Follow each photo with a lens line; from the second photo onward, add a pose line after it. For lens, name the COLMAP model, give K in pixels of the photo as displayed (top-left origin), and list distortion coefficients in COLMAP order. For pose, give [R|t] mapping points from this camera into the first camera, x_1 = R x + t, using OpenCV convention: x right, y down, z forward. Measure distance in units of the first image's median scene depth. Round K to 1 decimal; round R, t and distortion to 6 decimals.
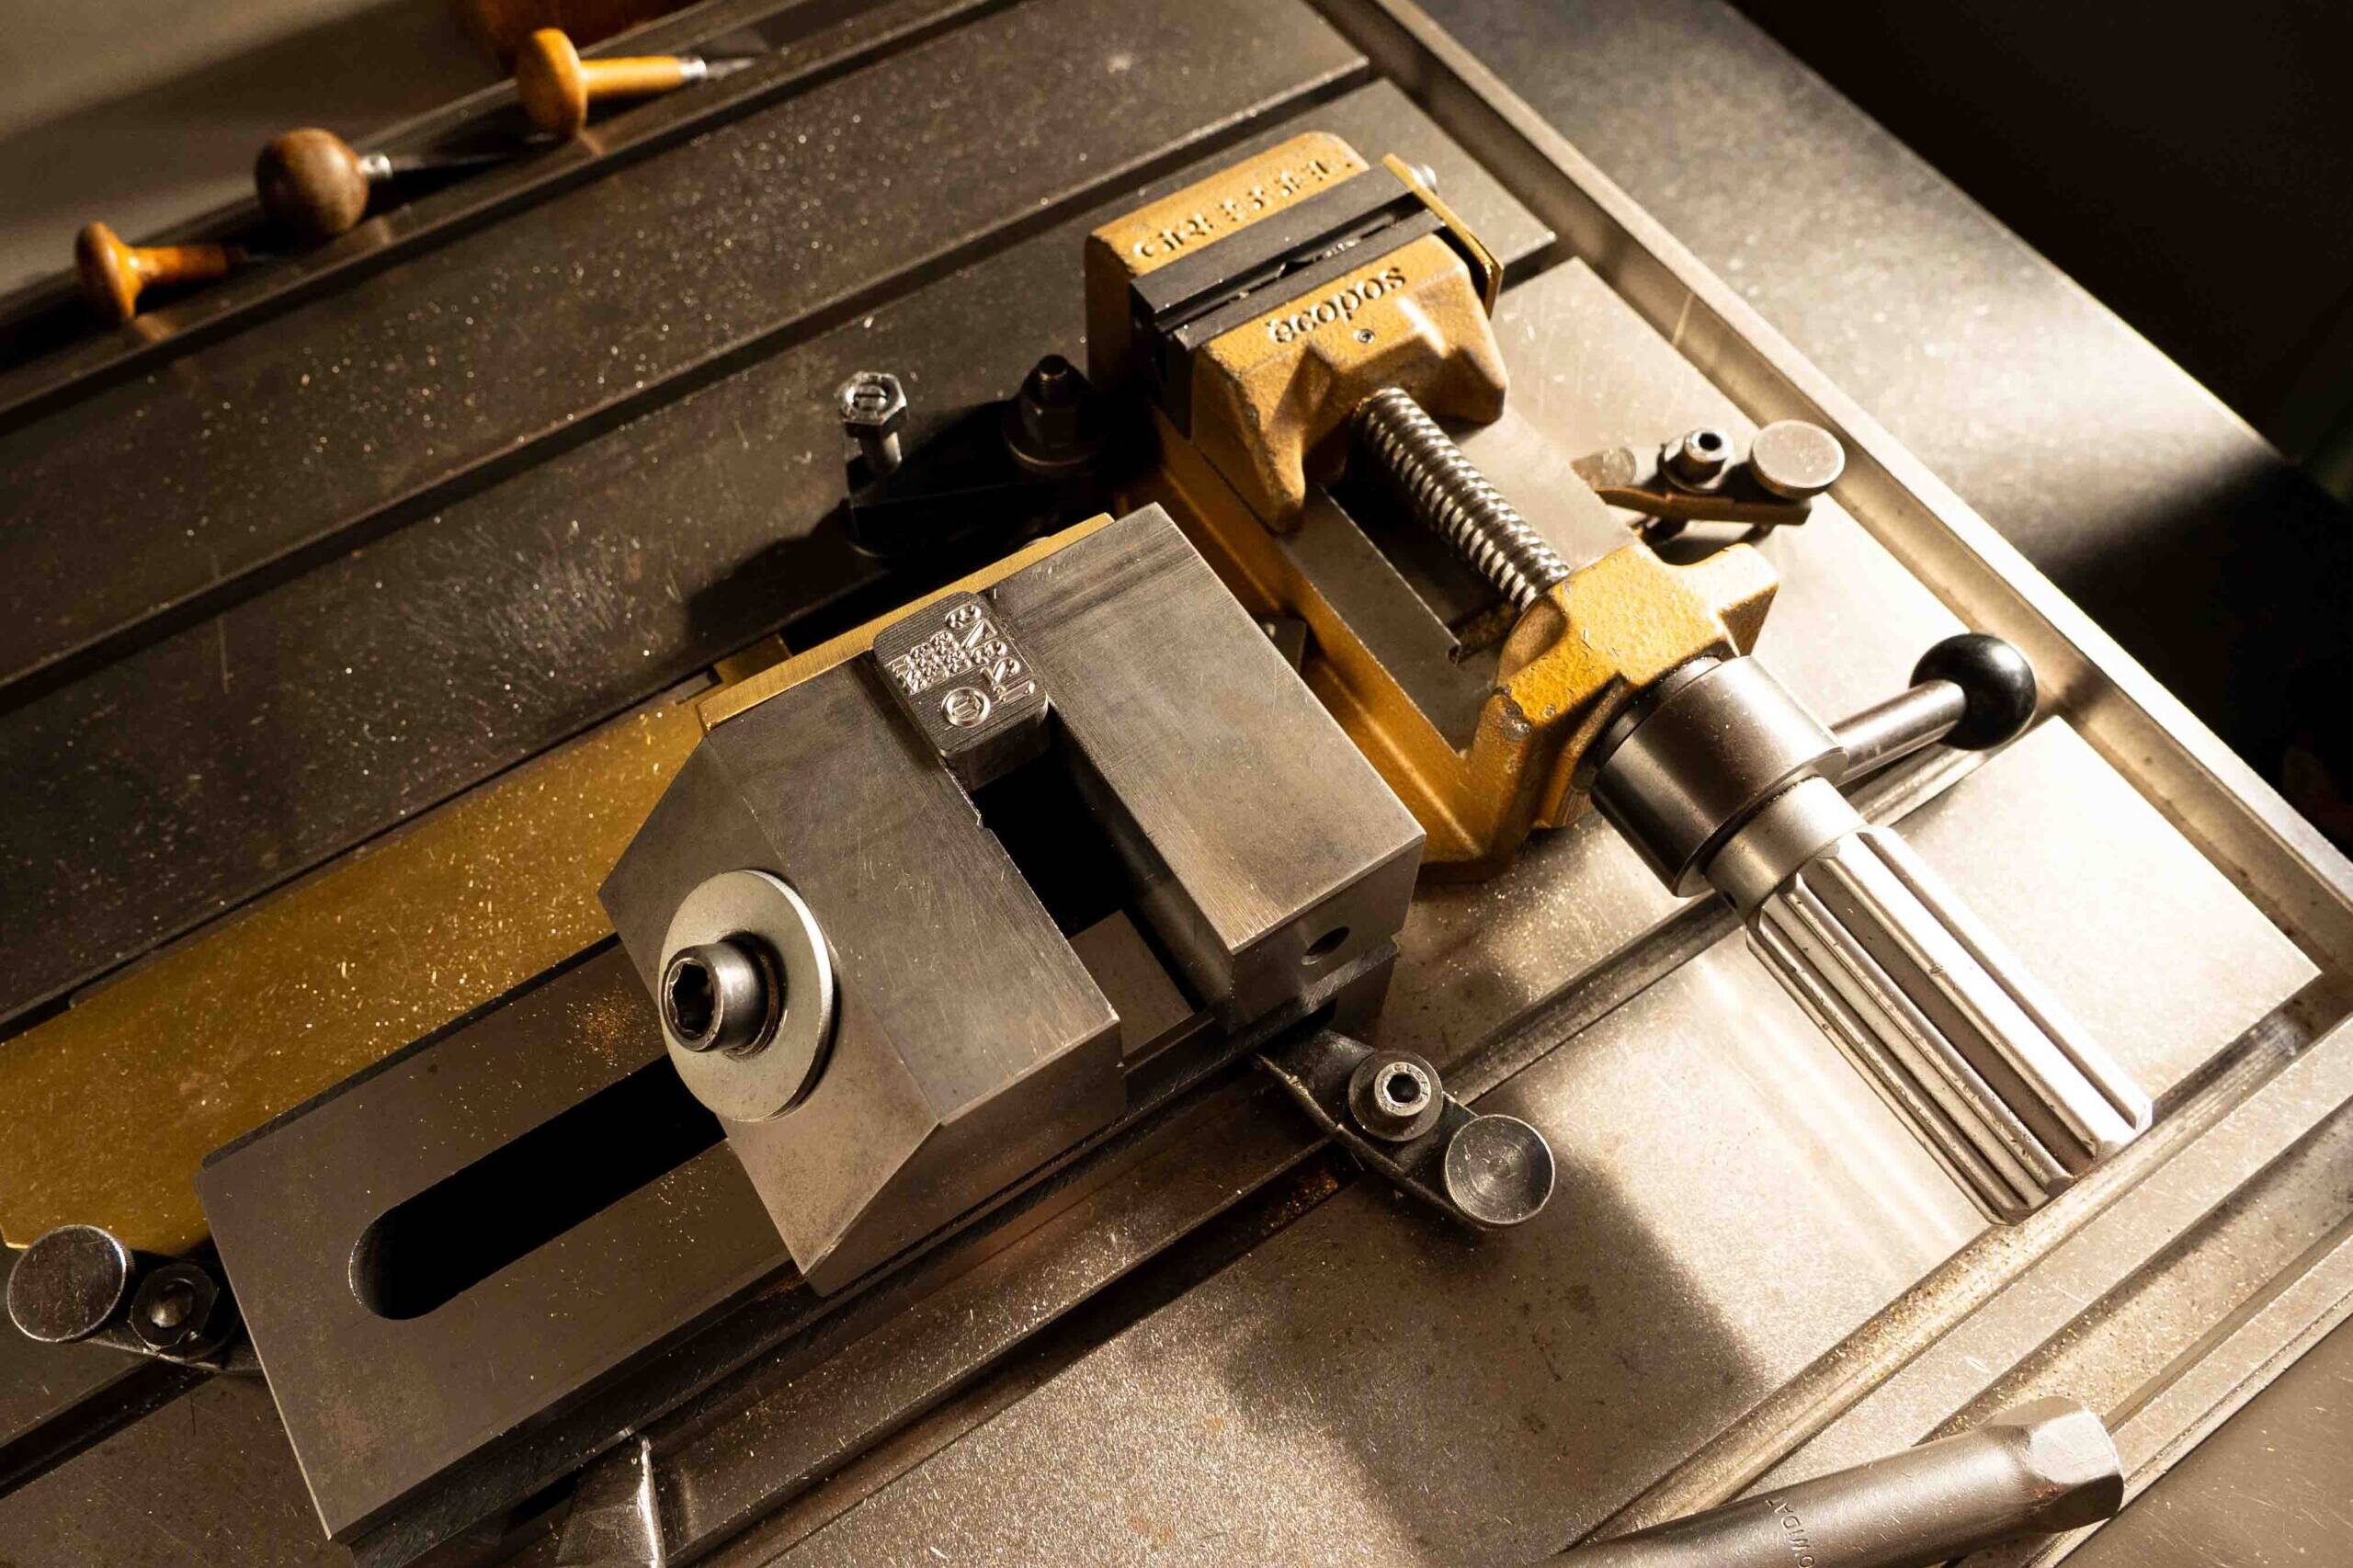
lens RADIAL K [[1932.4, 0, 1175.1], [0, 1932.4, 733.5], [0, 0, 1]] dist [-0.012491, -0.002808]
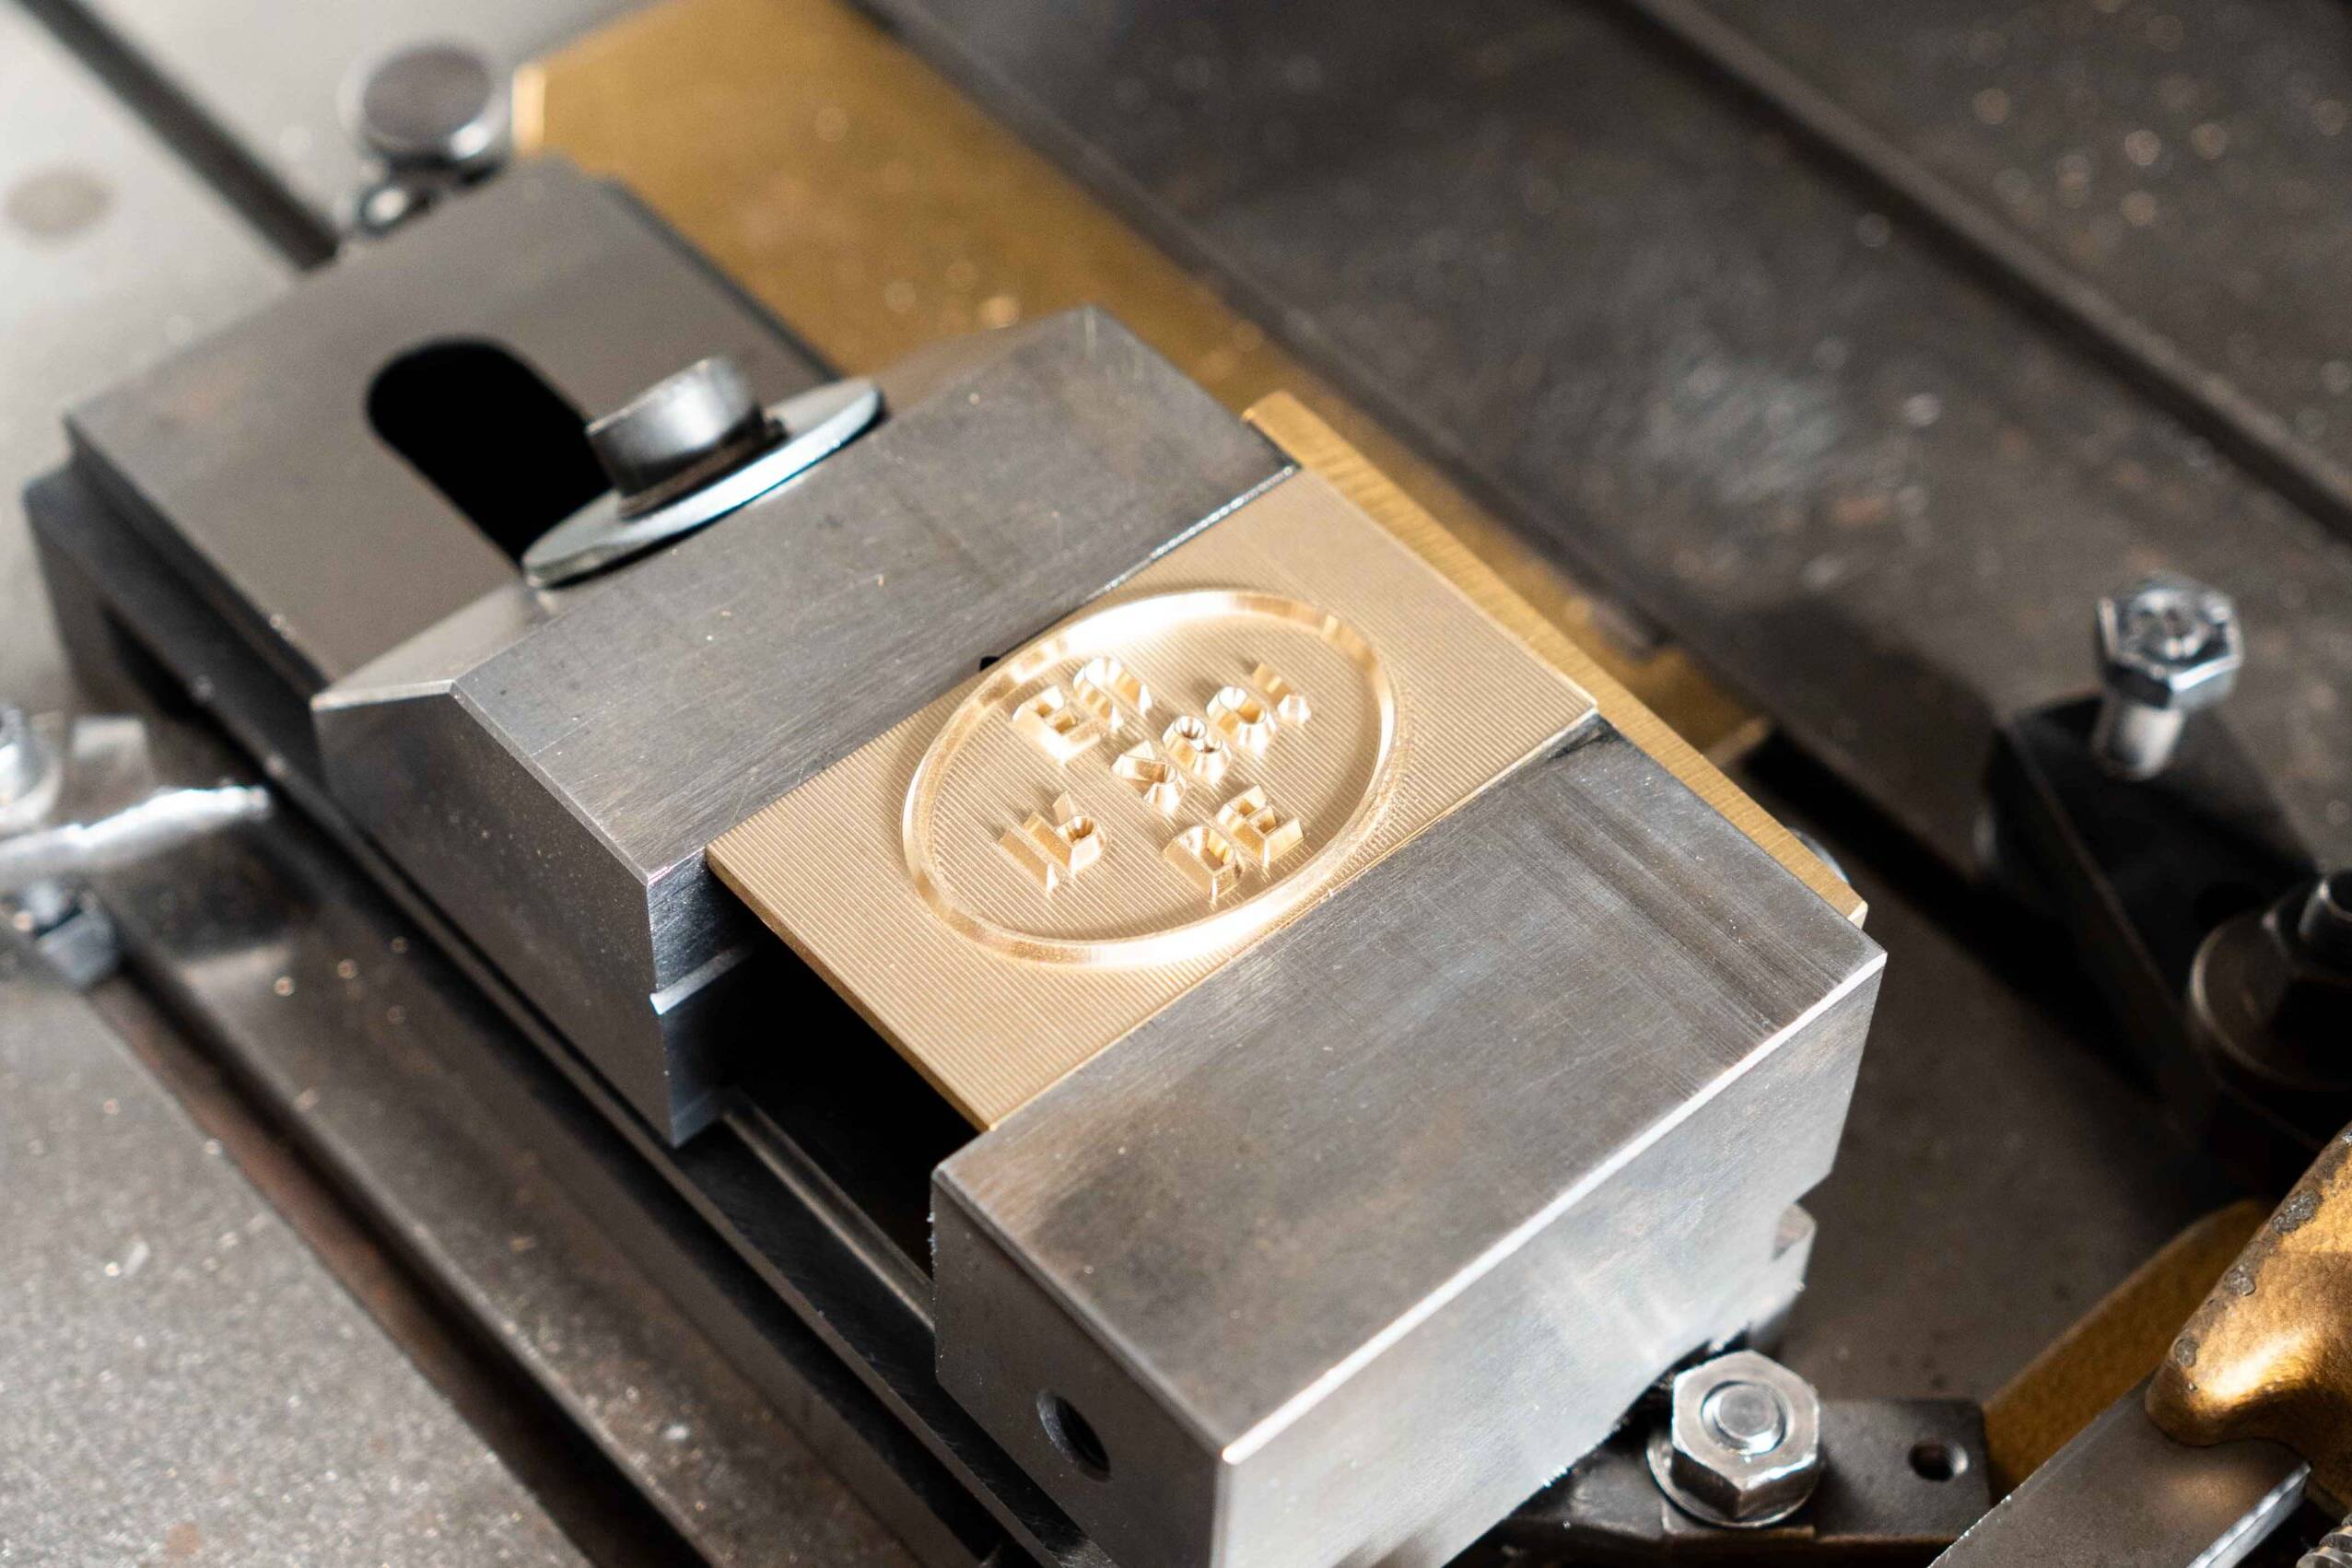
lens RADIAL K [[4429.8, 0, 1176.0], [0, 4429.8, 784.0], [0, 0, 1]] dist [0.000525, 0.076985]
pose [[0.156720, 0.776194, -0.610706, 0.620930], [-0.862818, 0.408501, 0.297778, -0.316877], [0.480608, 0.480261, 0.733734, 0.044688]]
